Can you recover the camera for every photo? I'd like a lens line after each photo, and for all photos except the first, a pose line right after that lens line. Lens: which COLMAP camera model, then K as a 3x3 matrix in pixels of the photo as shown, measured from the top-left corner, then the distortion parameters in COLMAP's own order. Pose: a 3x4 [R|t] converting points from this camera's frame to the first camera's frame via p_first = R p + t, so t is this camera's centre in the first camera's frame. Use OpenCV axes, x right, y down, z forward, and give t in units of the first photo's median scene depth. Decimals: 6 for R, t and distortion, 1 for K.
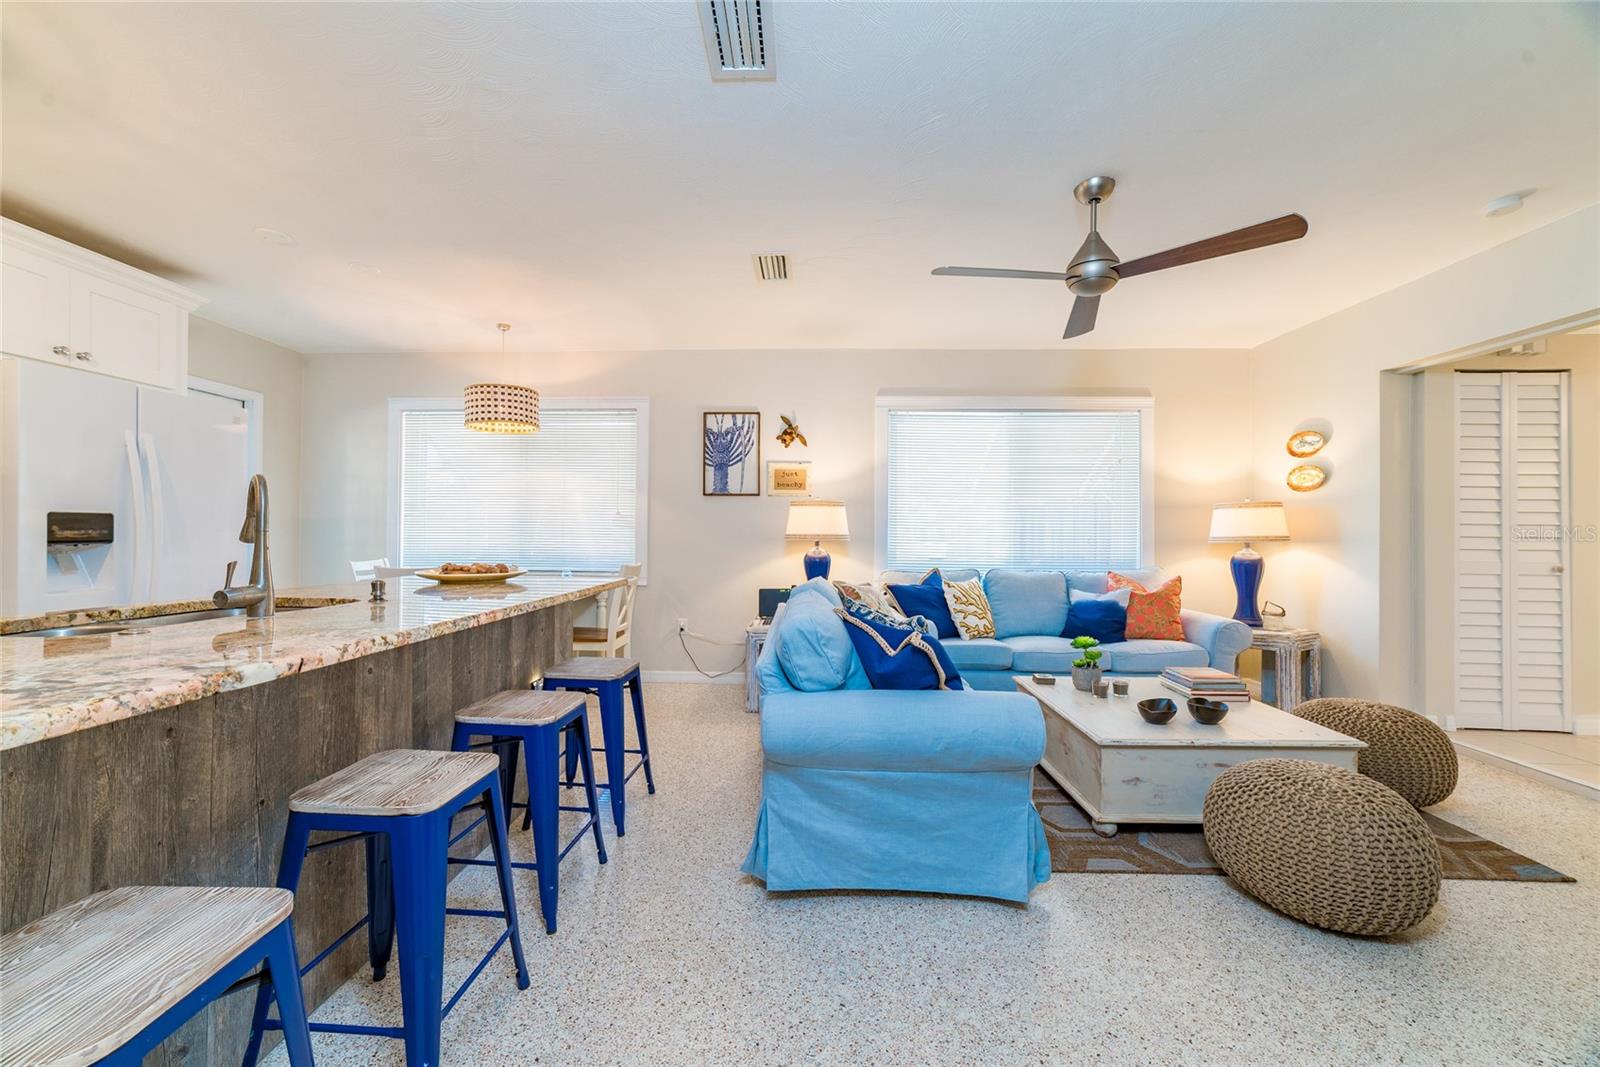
lens RADIAL K [[610.7, 0, 789.3], [0, 610.7, 526.8], [0, 0, 1]] dist [-0.017326, 0.006130]
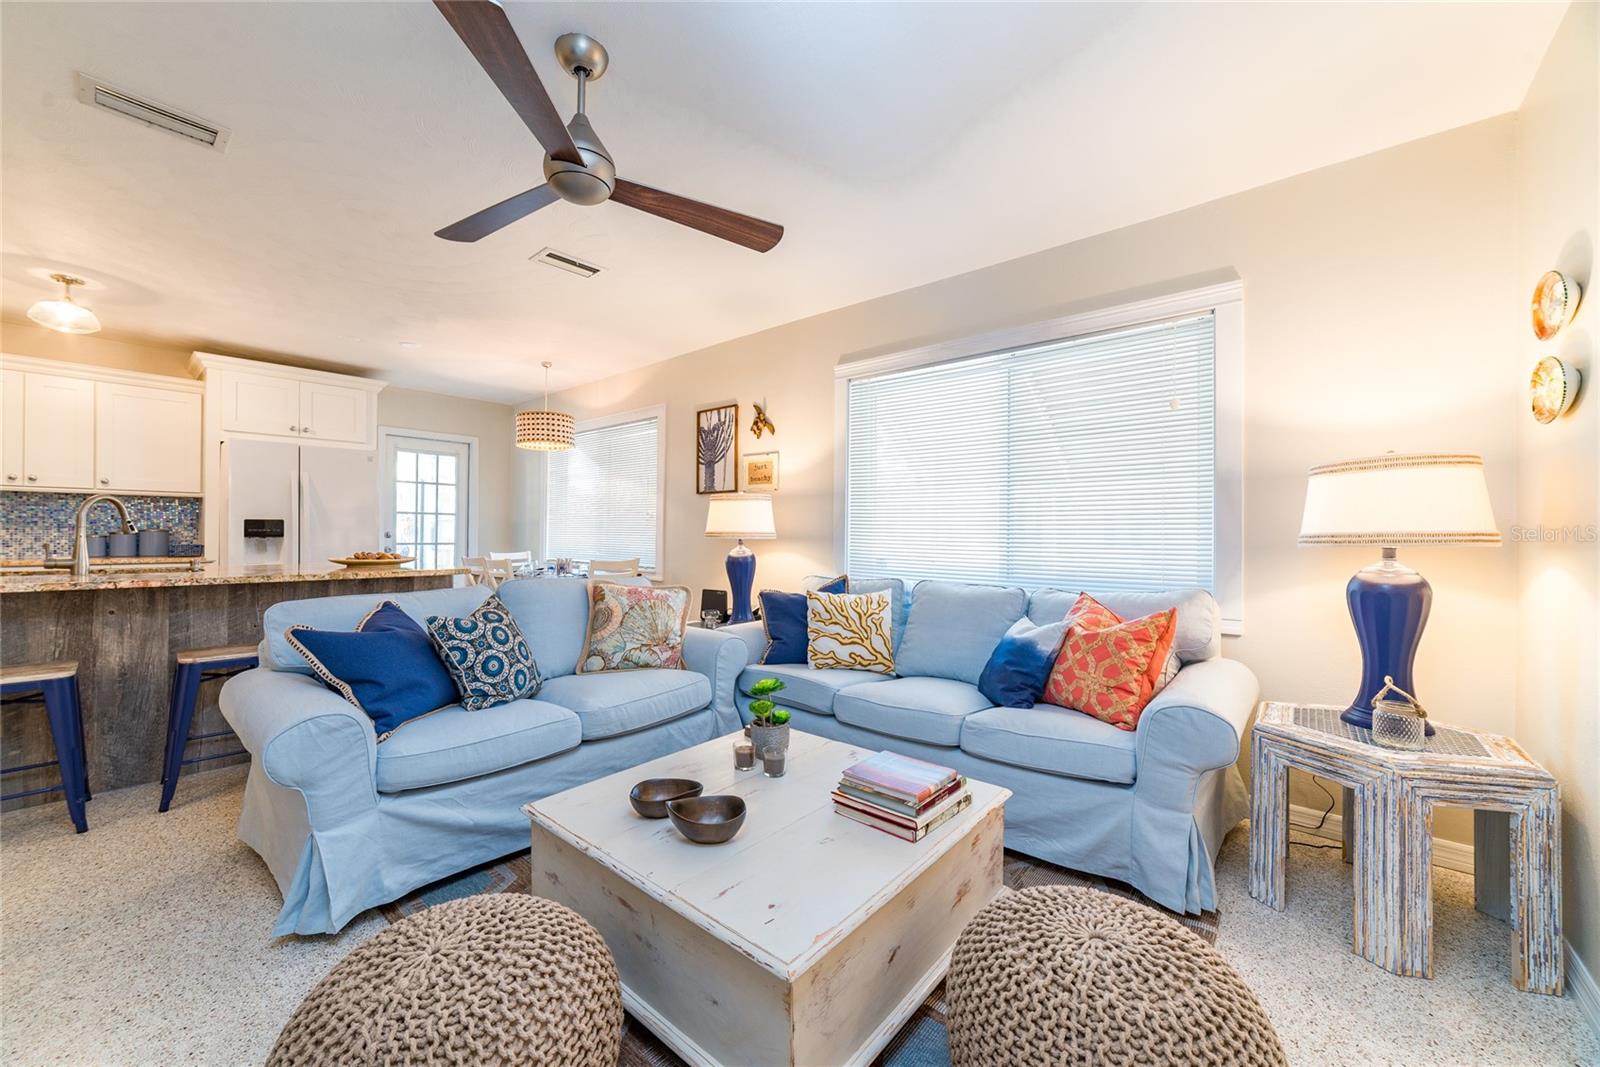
lens RADIAL K [[610.7, 0, 786.5], [0, 610.7, 530.8], [0, 0, 1]] dist [-0.017326, 0.006130]
pose [[0.775272, -0.004054, -0.631614, 0.698446], [0.005410, 0.999985, 0.000223, 0.011005], [0.631604, -0.003590, 0.775283, 0.358426]]
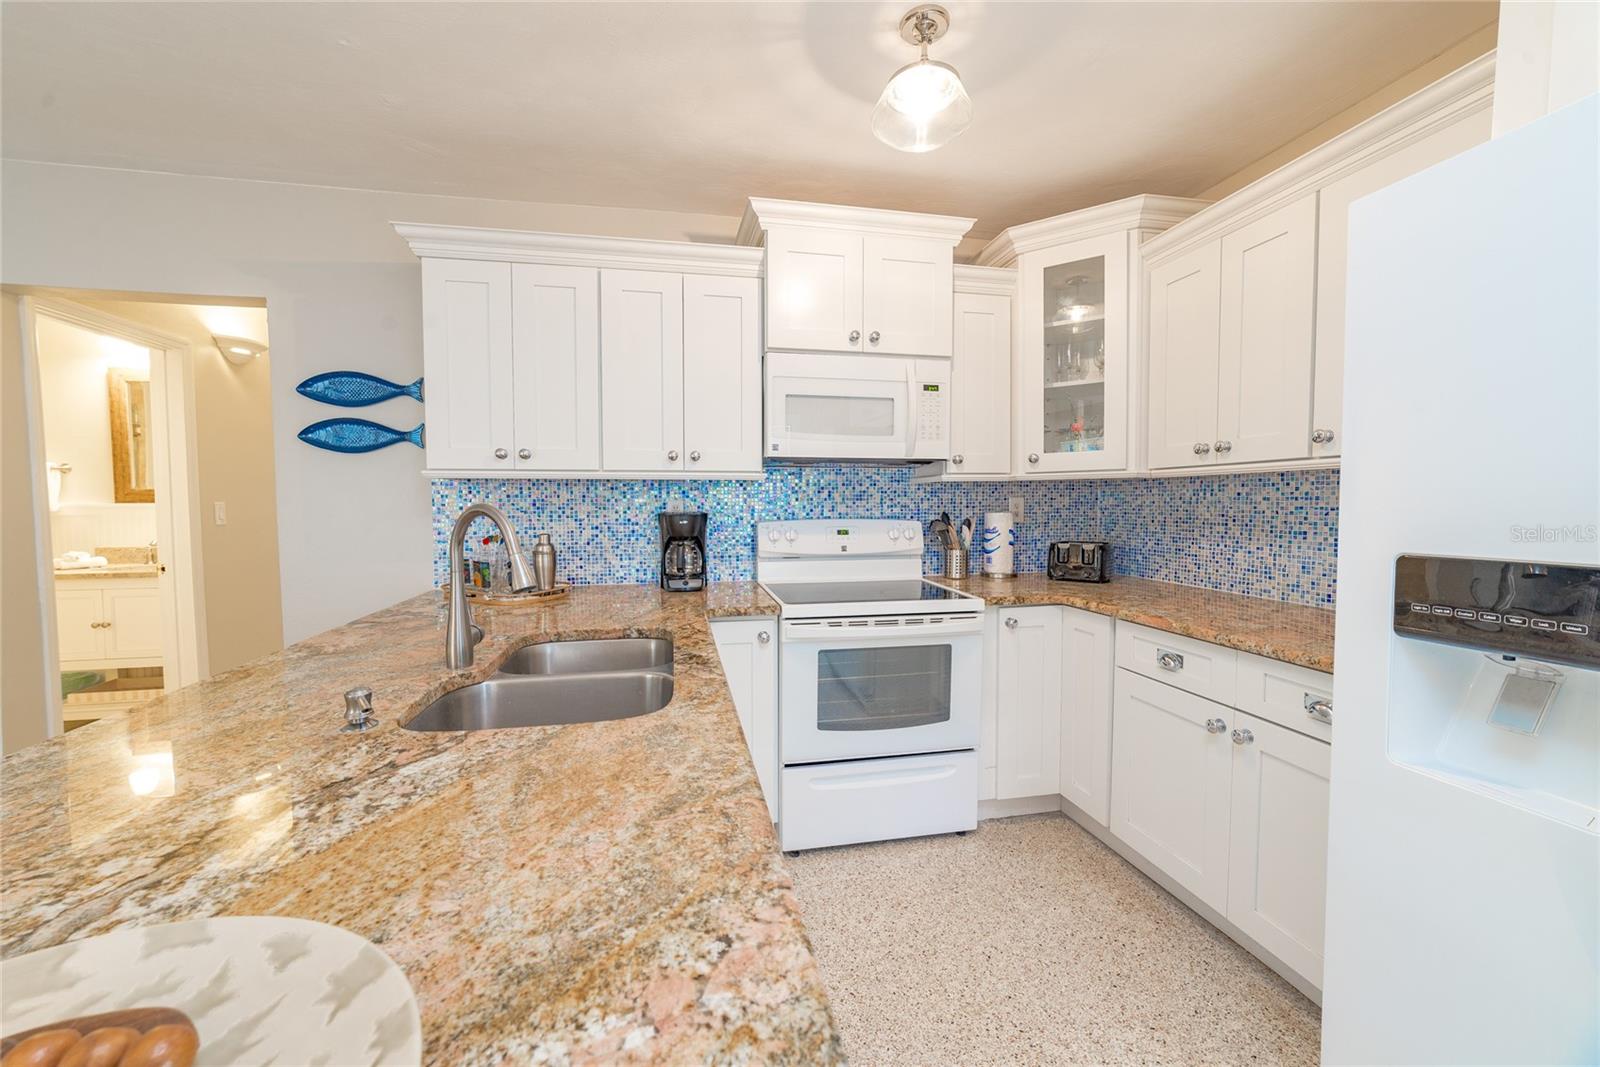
lens RADIAL K [[610.7, 0, 793.0], [0, 610.7, 526.3], [0, 0, 1]] dist [-0.017326, 0.006130]
pose [[-0.973460, 0.006576, -0.228761, -0.437762], [0.000534, 0.999650, 0.026463, -0.030745], [0.228855, 0.025639, -0.973123, 0.752480]]
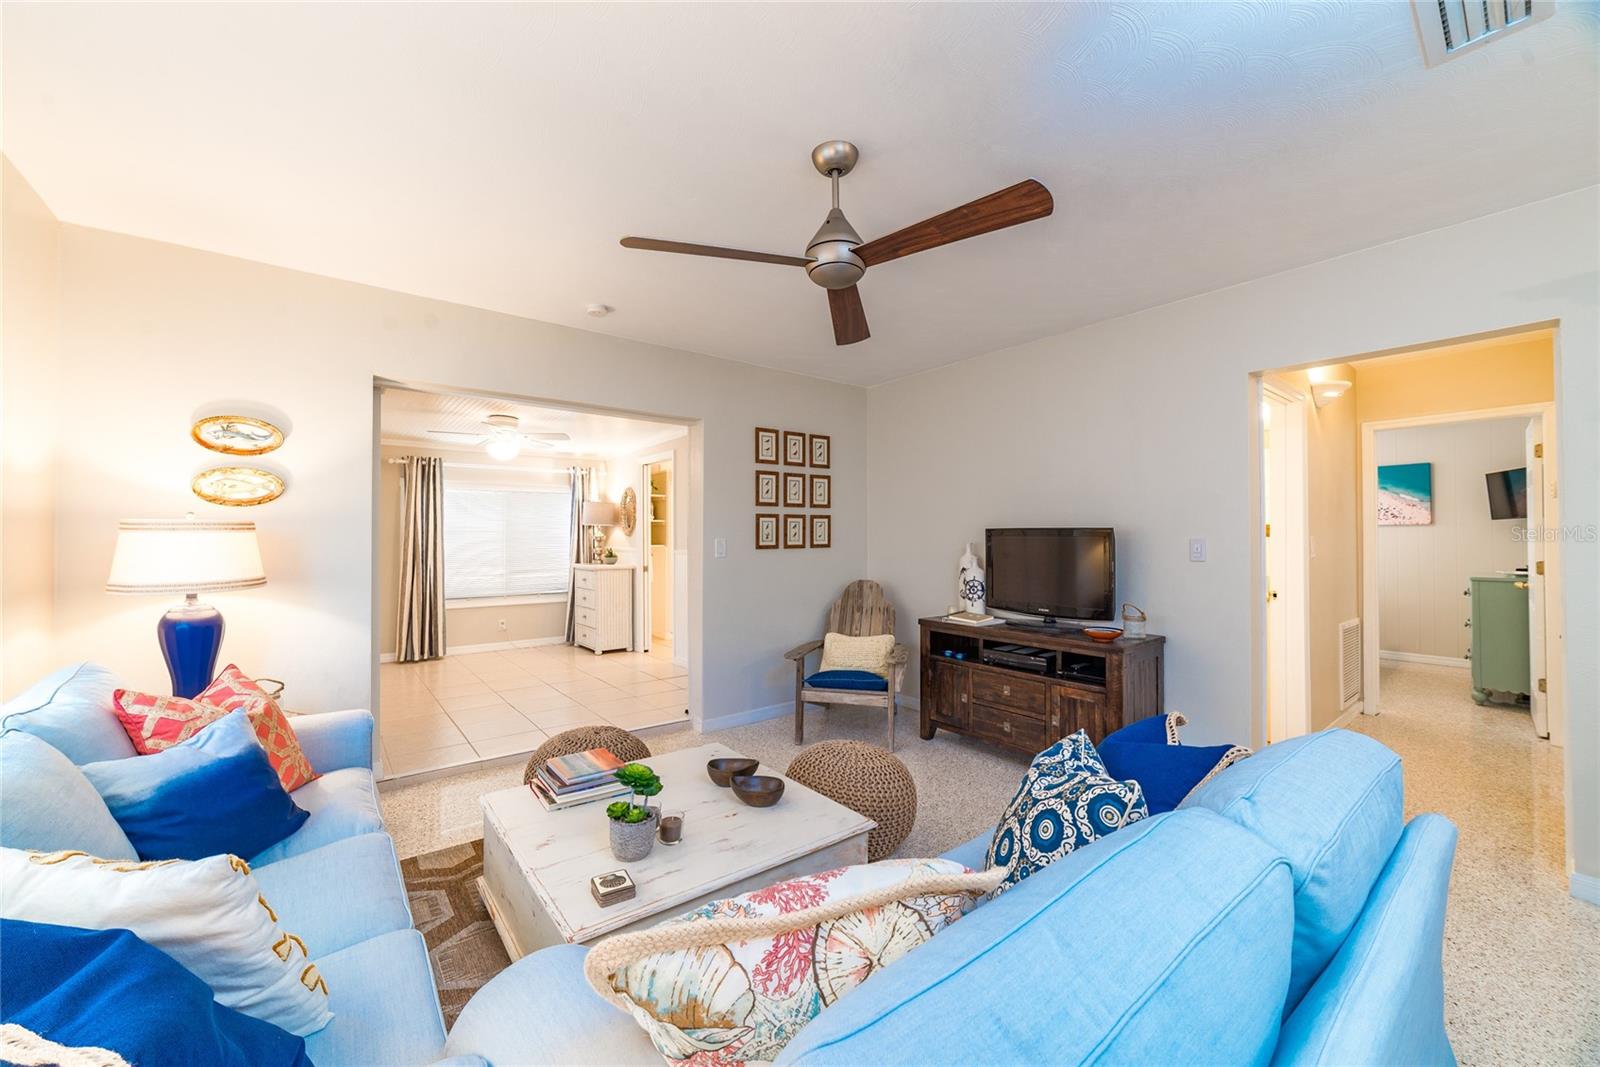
lens RADIAL K [[610.7, 0, 789.5], [0, 610.7, 528.3], [0, 0, 1]] dist [-0.017326, 0.006130]
pose [[-0.642002, 0.005135, 0.766686, -0.046584], [-0.012690, 0.999769, -0.017323, -0.029986], [-0.766598, -0.020851, -0.641788, 0.941607]]
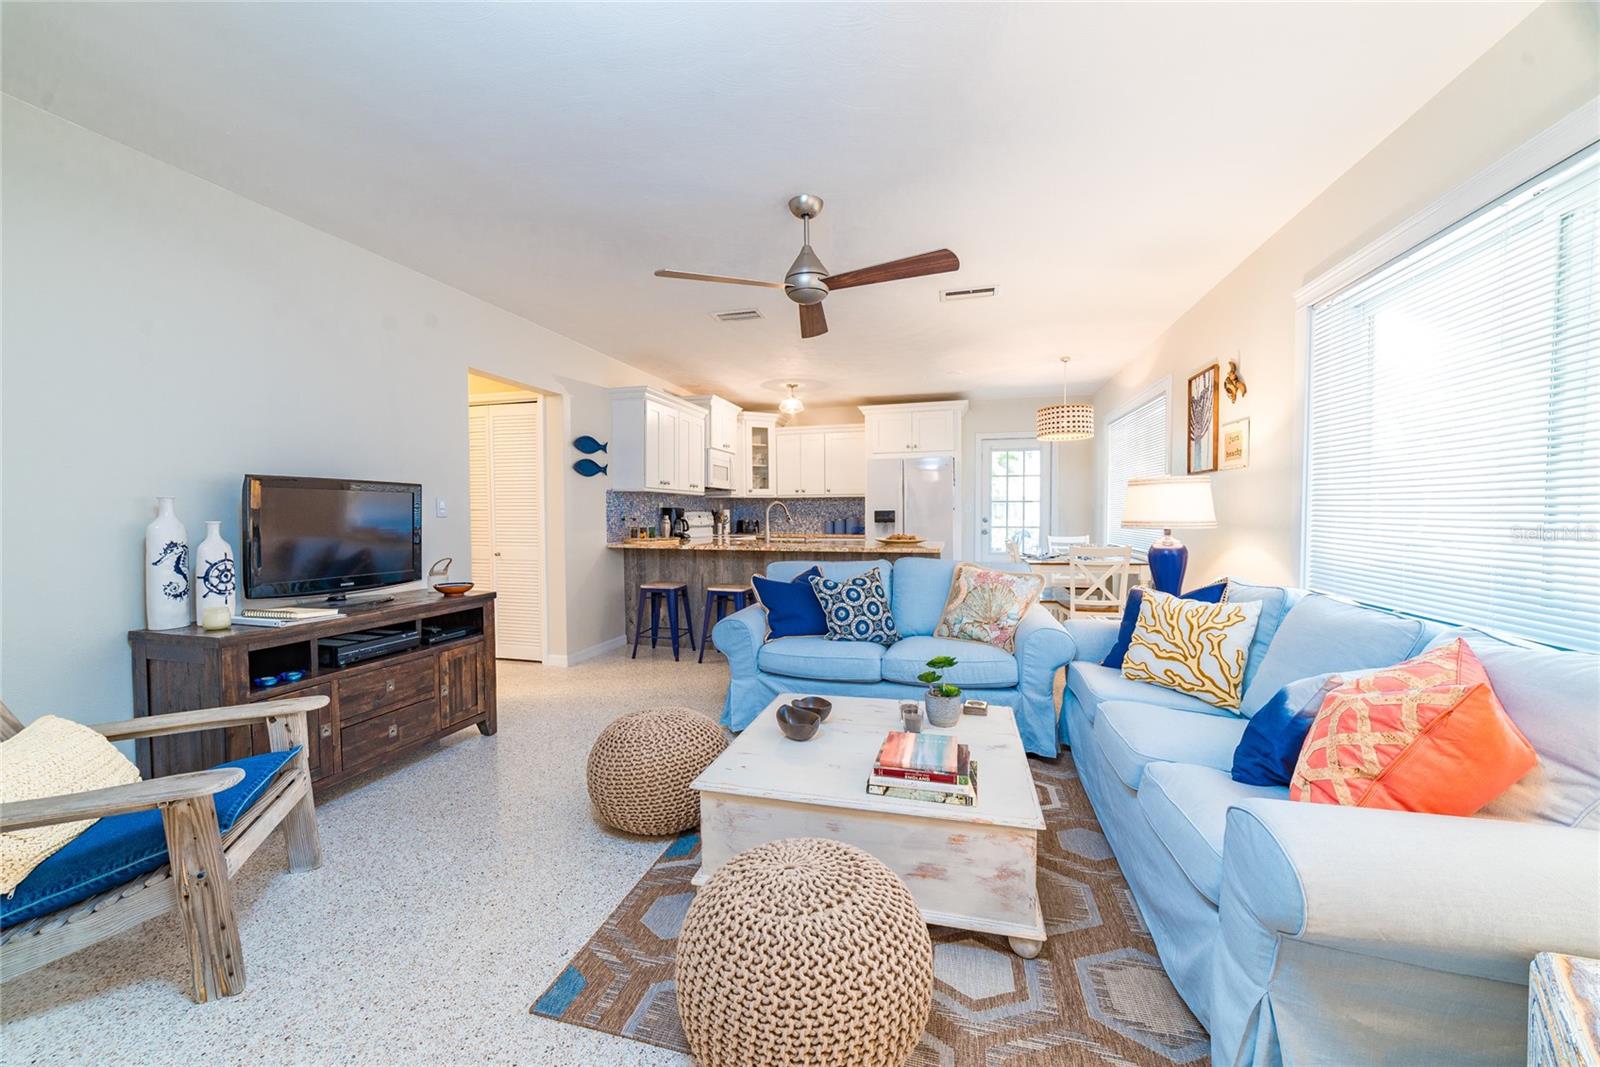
lens RADIAL K [[610.7, 0, 792.2], [0, 610.7, 534.6], [0, 0, 1]] dist [-0.017326, 0.006130]
pose [[-0.226473, 0.029945, -0.973557, 0.958605], [0.015473, 0.999512, 0.027144, 0.001458], [0.973895, -0.008916, -0.226825, 0.739068]]
